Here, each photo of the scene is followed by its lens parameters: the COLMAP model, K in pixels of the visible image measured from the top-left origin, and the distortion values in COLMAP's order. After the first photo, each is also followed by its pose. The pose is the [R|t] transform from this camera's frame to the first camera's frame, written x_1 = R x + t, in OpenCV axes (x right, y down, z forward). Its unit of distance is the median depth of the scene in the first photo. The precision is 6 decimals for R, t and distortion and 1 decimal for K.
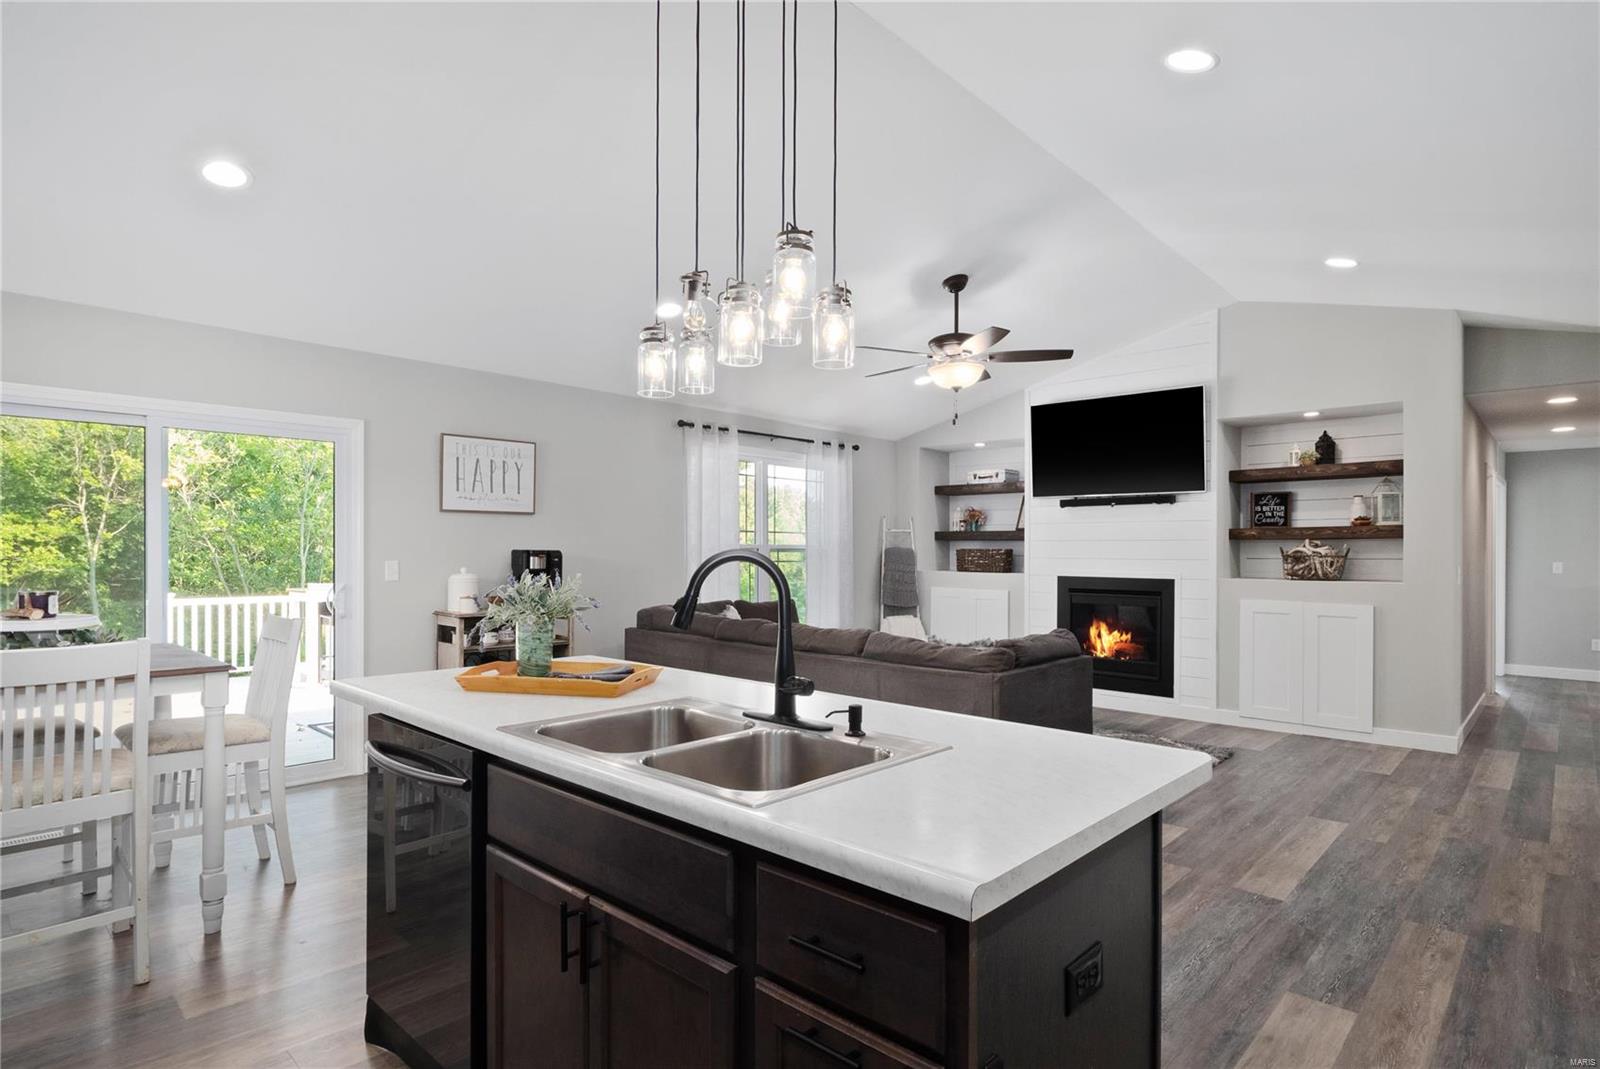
lens RADIAL K [[840.1, 0, 810.3], [0, 840.1, 548.8], [0, 0, 1]] dist [0.014837, -0.000013]
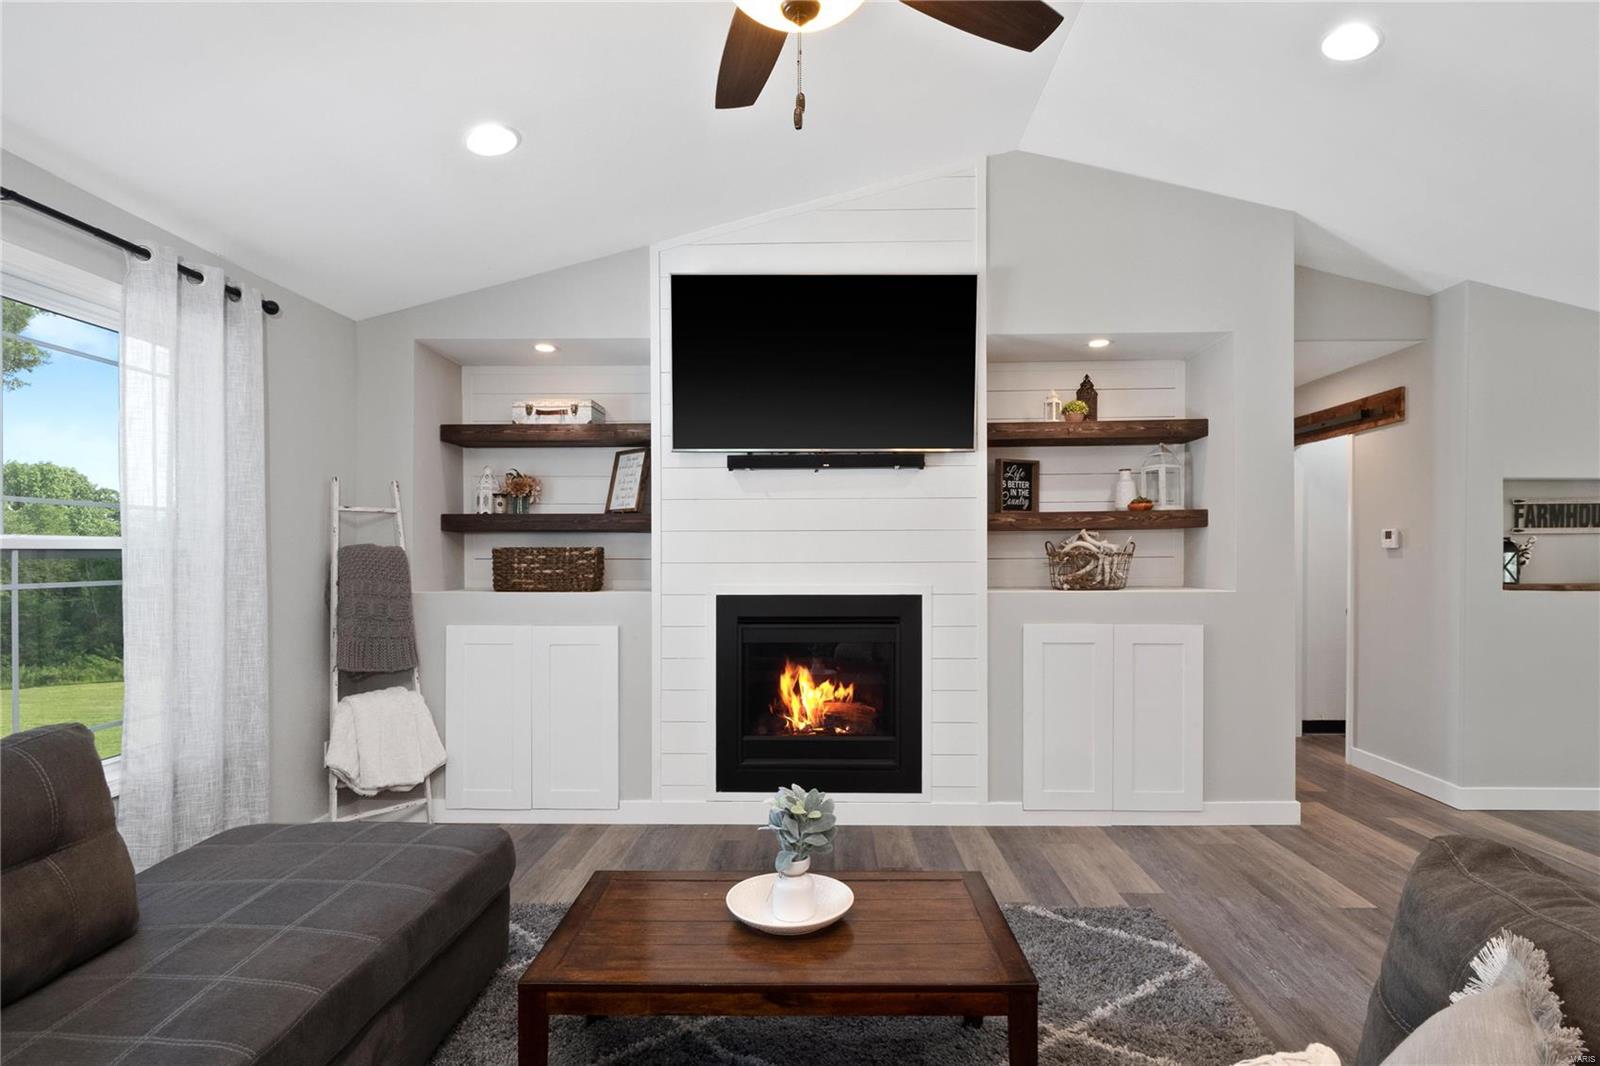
lens RADIAL K [[840.1, 0, 795.9], [0, 840.1, 544.0], [0, 0, 1]] dist [0.014837, -0.000013]
pose [[0.761628, -0.004065, 0.648002, -0.023454], [0.006242, 0.999980, -0.001063, -0.000263], [-0.647985, 0.004855, 0.761638, 0.592937]]
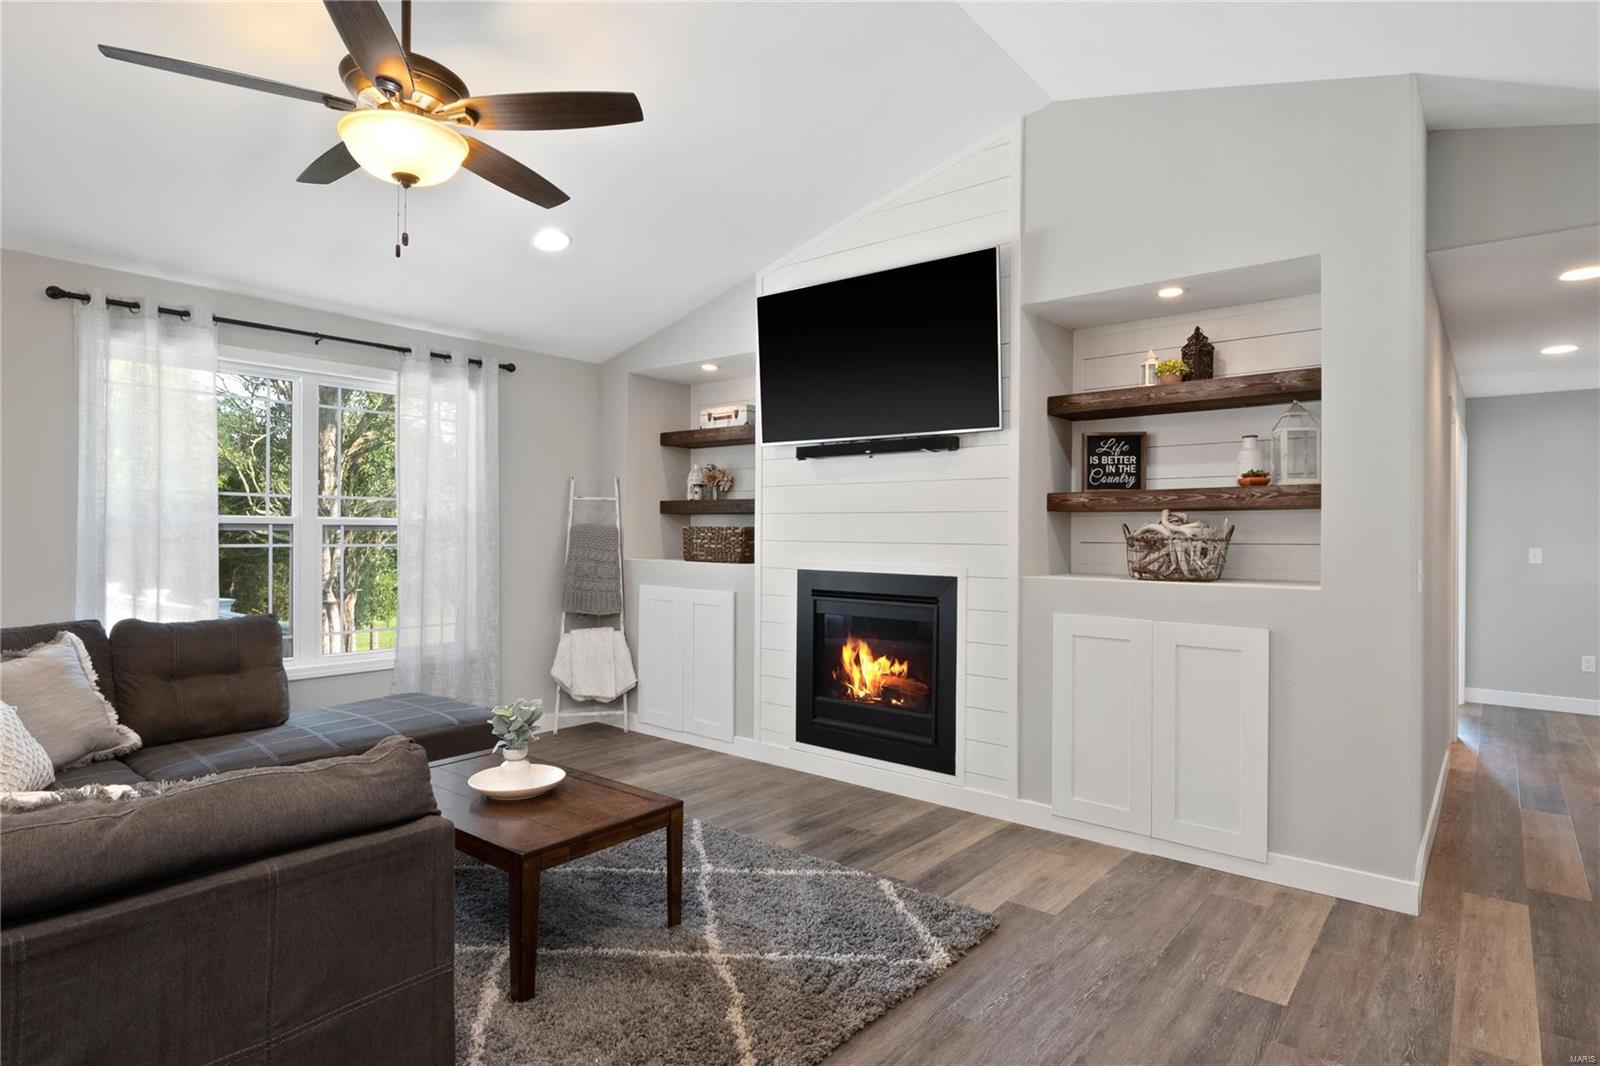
lens RADIAL K [[840.1, 0, 814.7], [0, 840.1, 527.0], [0, 0, 1]] dist [0.014837, -0.000013]
pose [[0.998440, 0.003468, 0.055735, 0.293757], [-0.003252, 0.999987, -0.003958, 0.003332], [-0.055748, 0.003770, 0.998438, 0.404617]]
